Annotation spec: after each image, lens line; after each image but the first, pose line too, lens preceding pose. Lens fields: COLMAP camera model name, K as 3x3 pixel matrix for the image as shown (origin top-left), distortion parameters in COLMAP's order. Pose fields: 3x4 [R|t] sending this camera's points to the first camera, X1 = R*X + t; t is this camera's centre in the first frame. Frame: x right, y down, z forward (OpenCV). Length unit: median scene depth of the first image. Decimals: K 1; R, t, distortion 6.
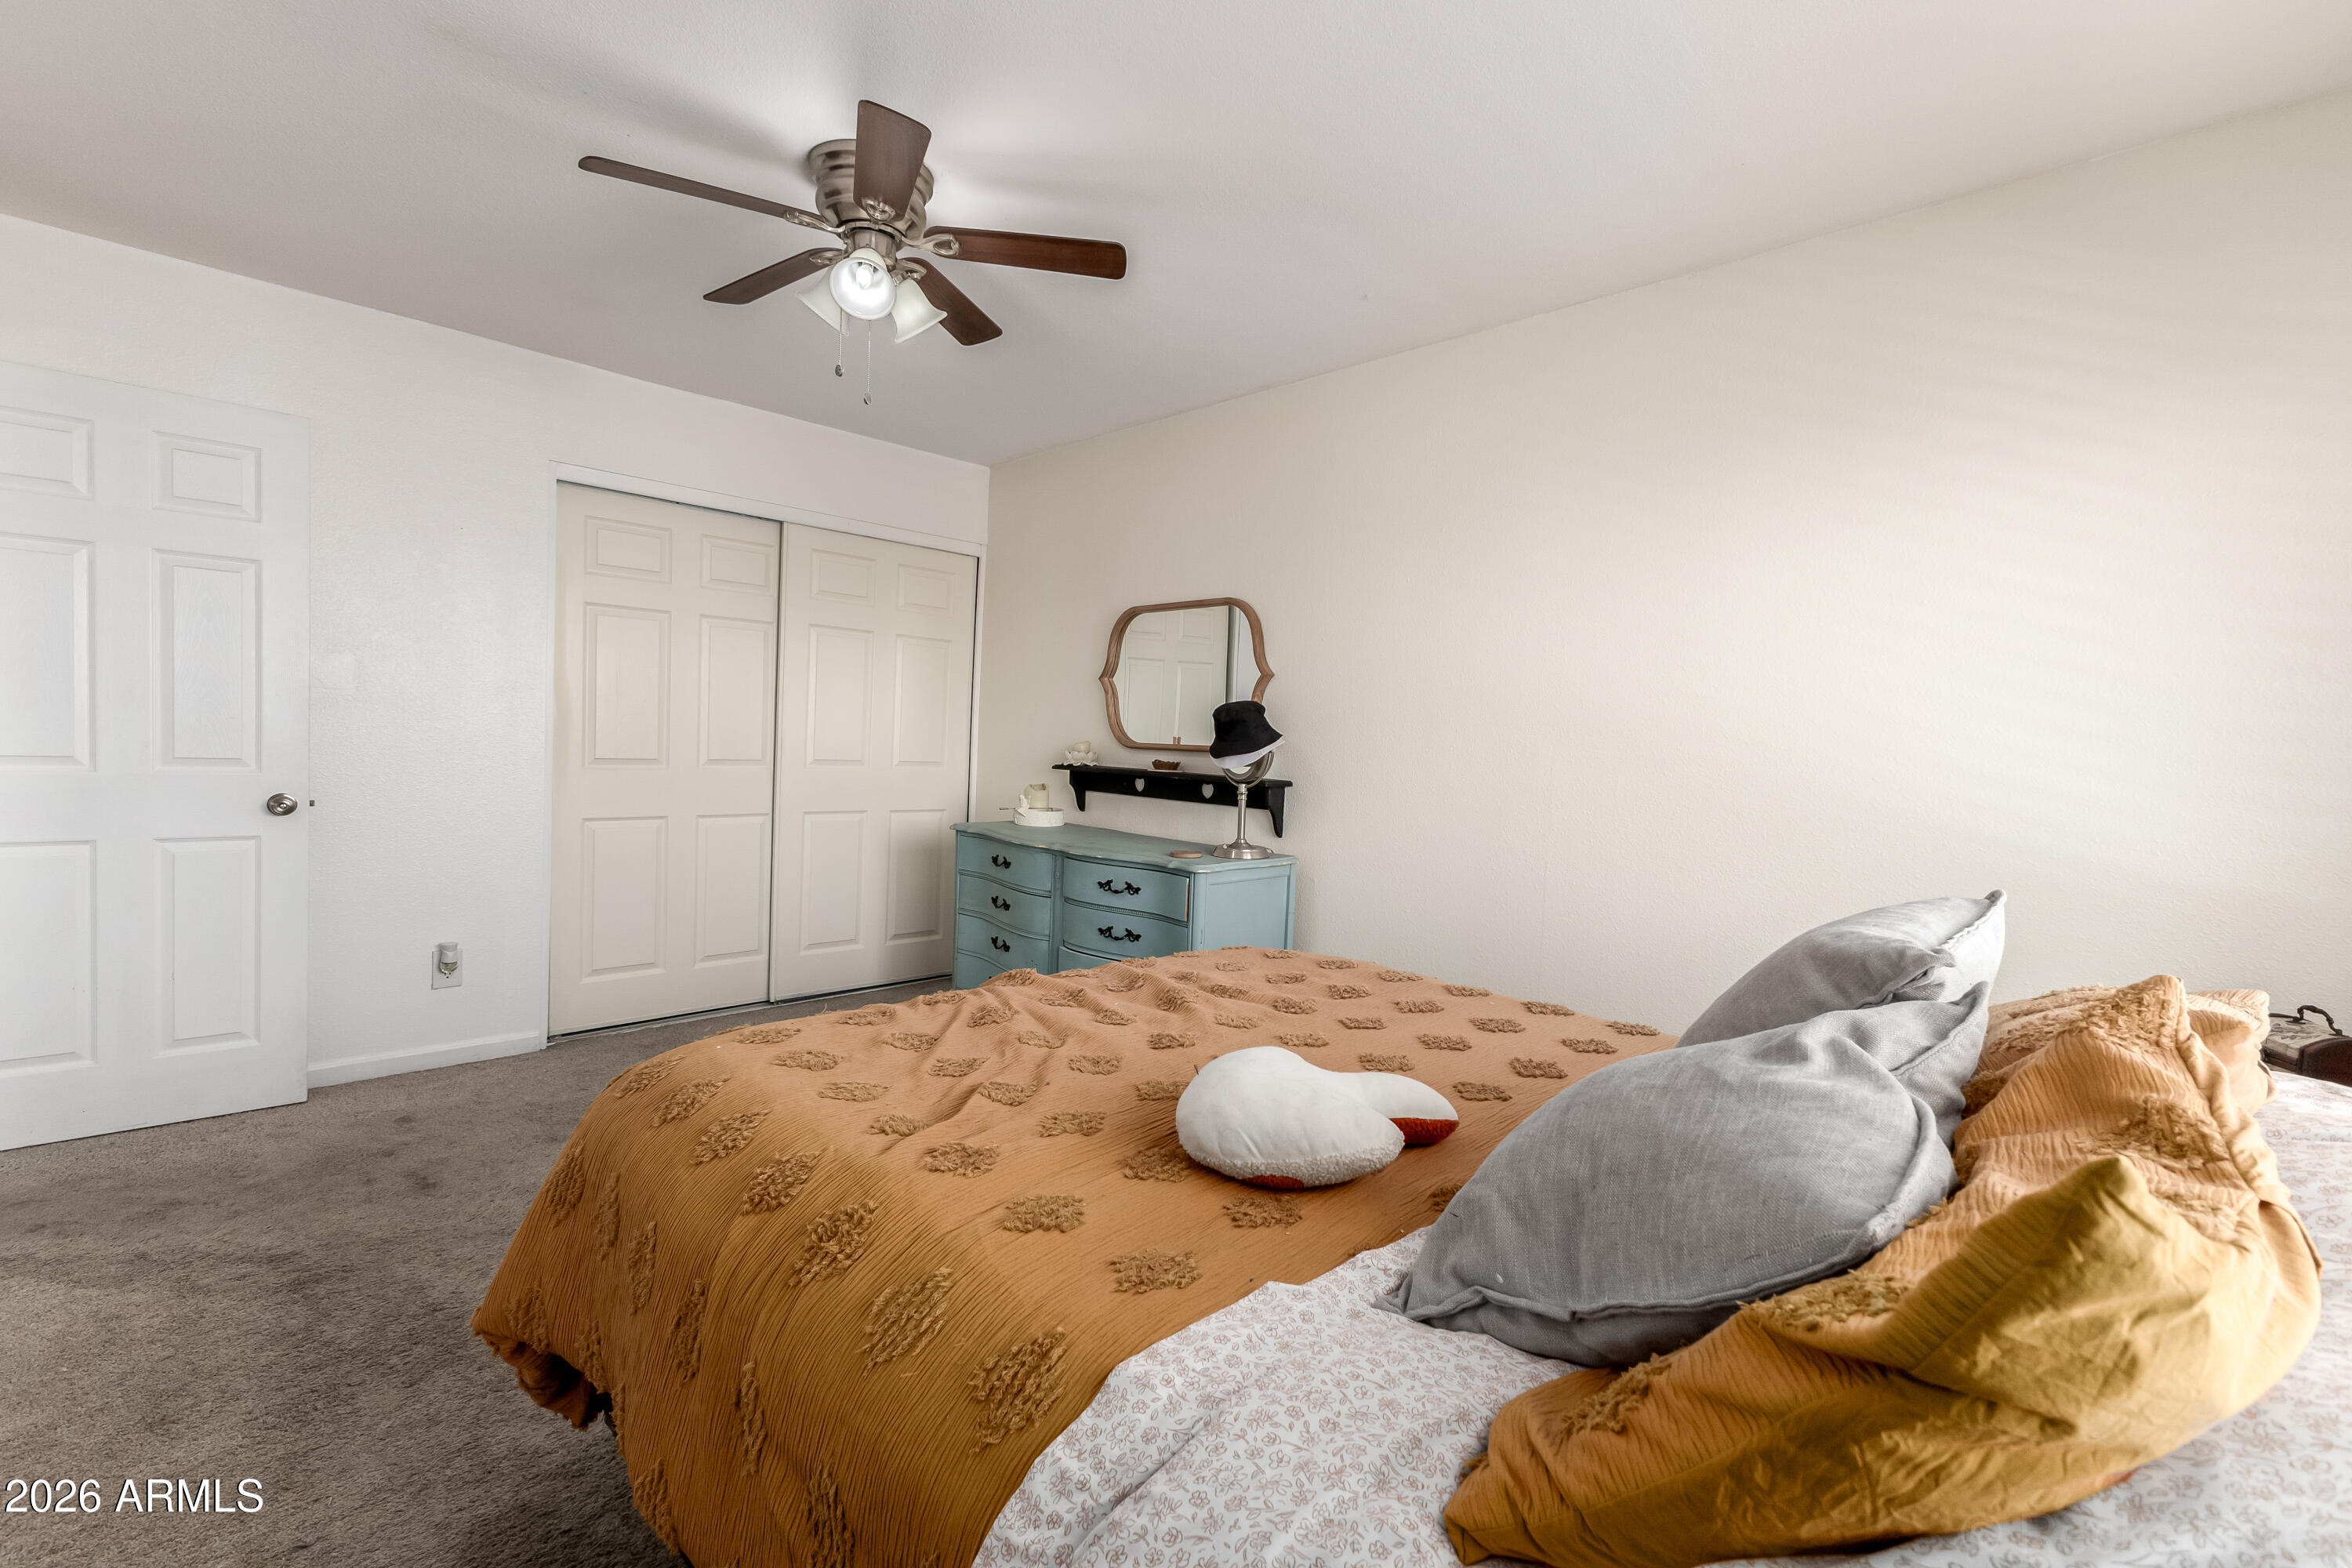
lens RADIAL K [[999.2, 0, 1200.6], [0, 999.2, 780.1], [0, 0, 1]] dist [0.021186, -0.008061]
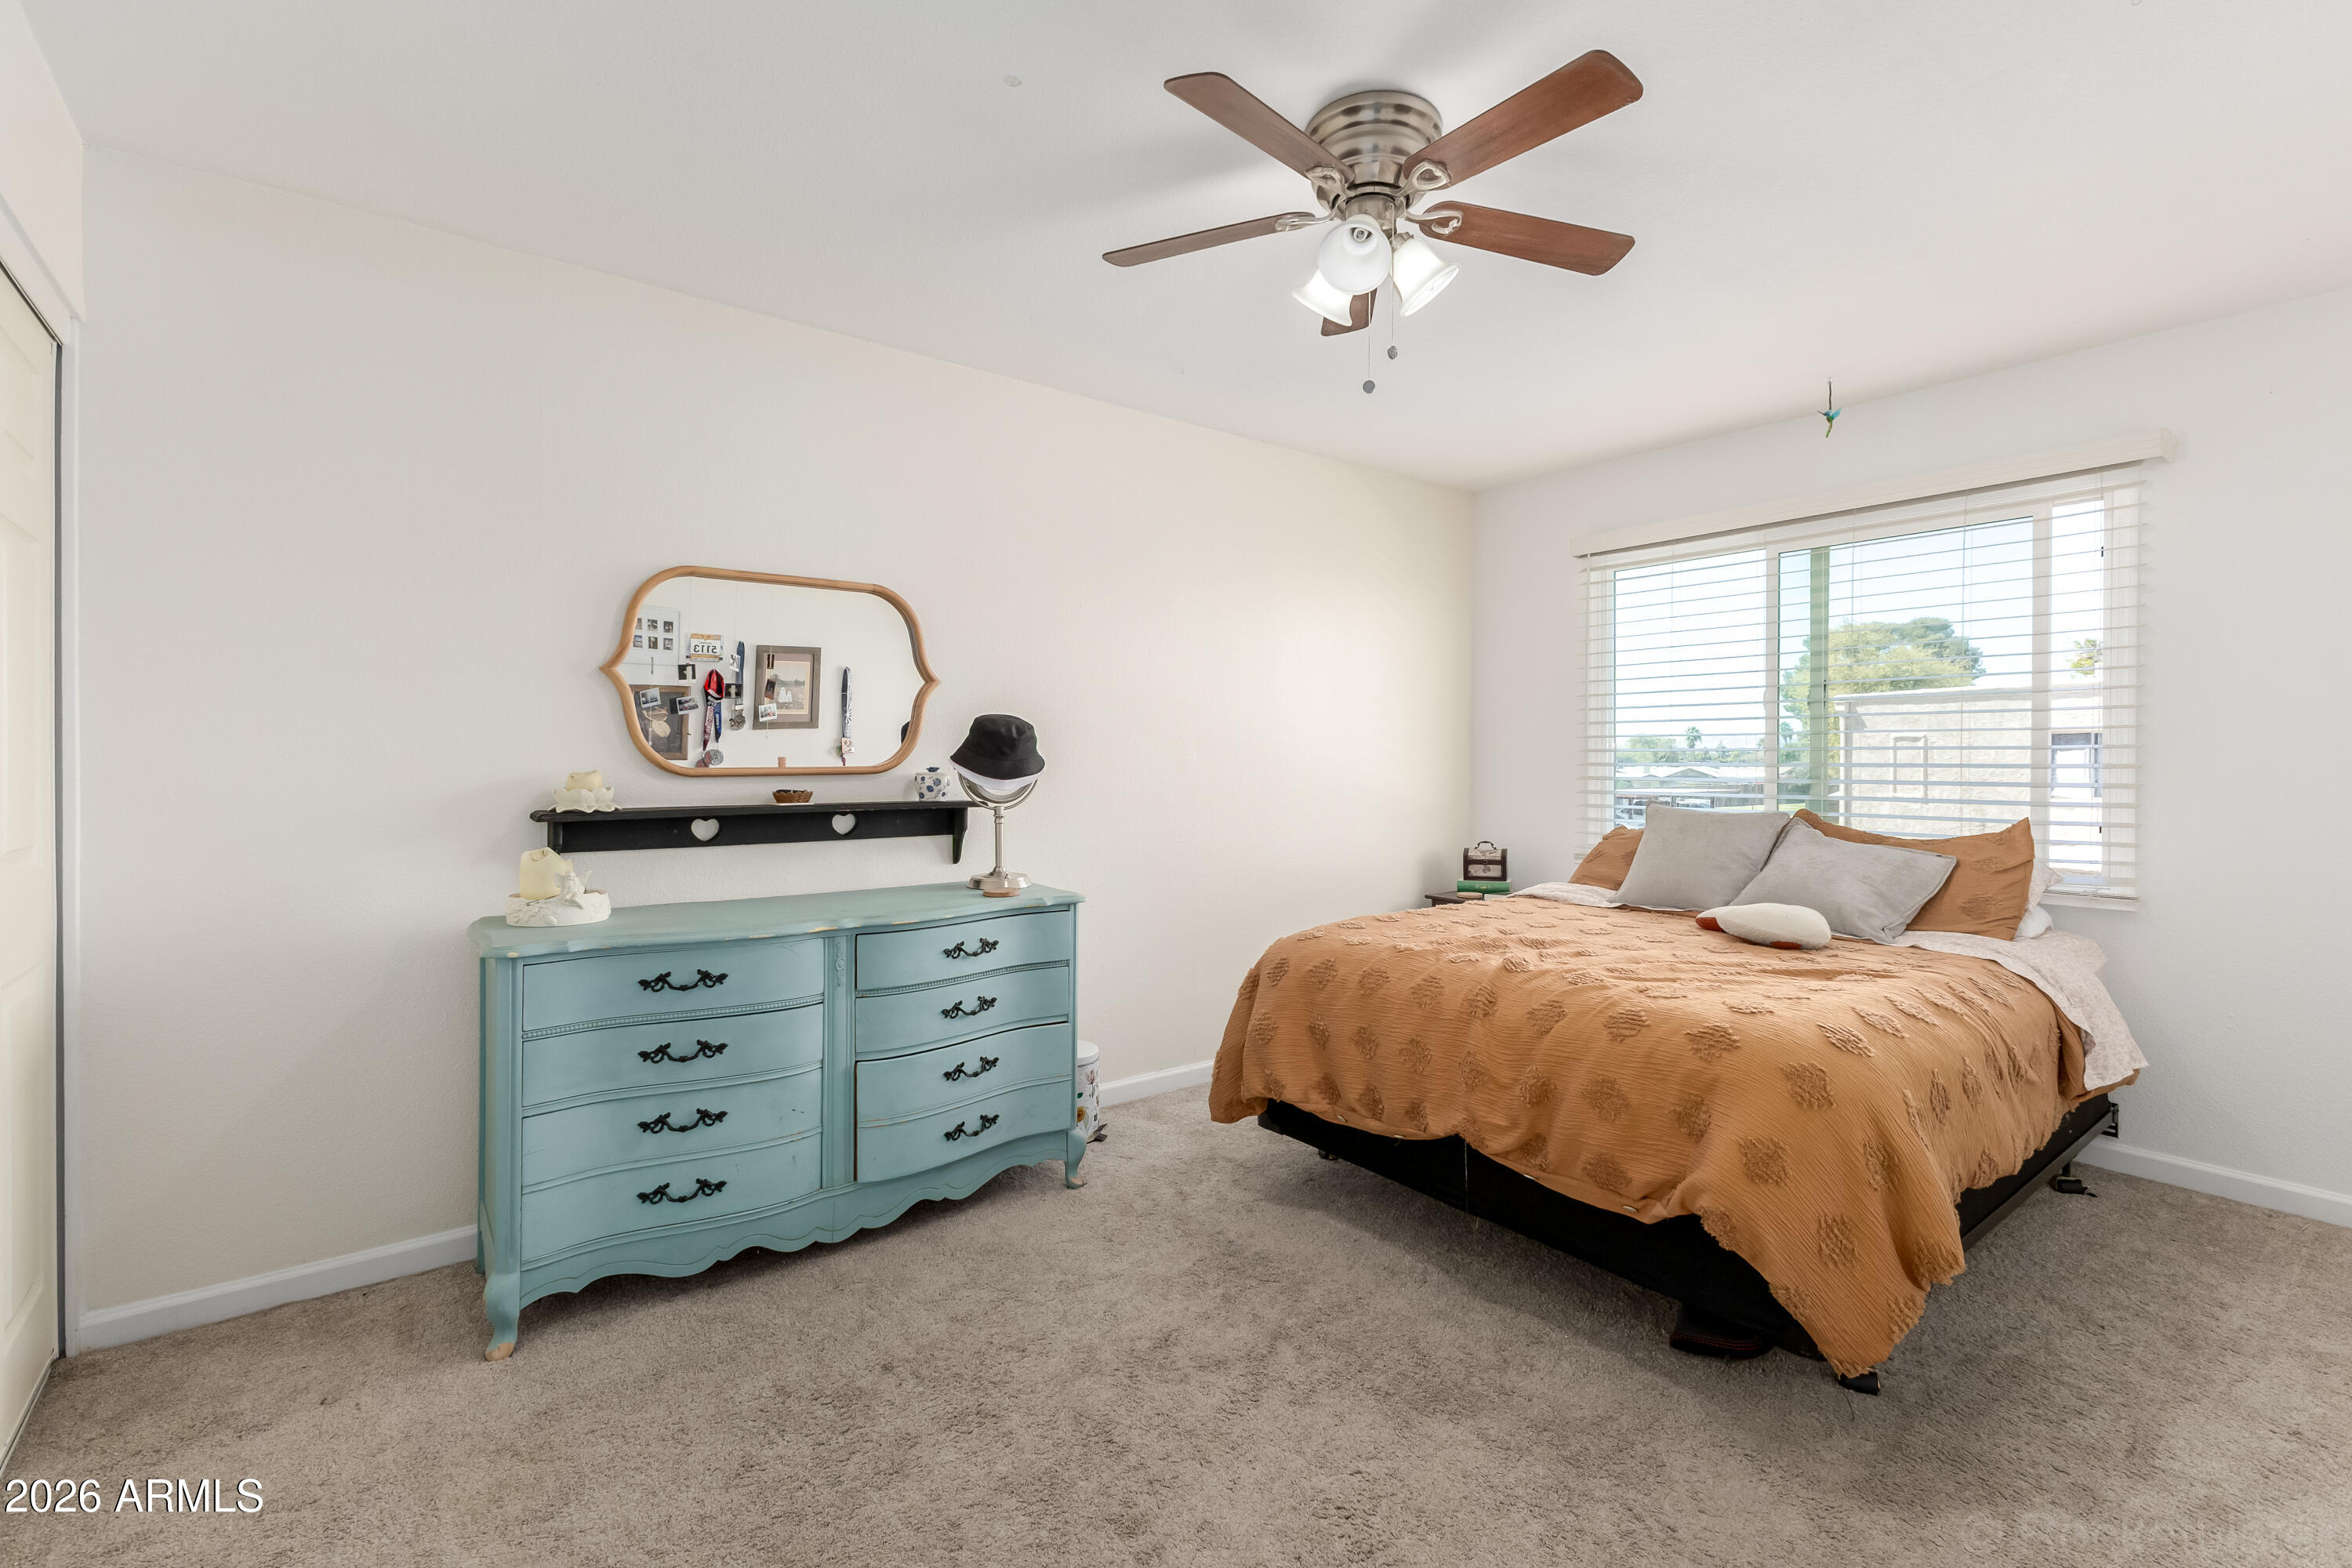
lens RADIAL K [[999.2, 0, 1200.6], [0, 999.2, 780.1], [0, 0, 1]] dist [0.021186, -0.008061]
pose [[0.163644, -0.066044, 0.984306, -0.818559], [0.047370, 0.997132, 0.059030, -0.064339], [-0.985382, 0.036967, 0.166303, 0.674862]]
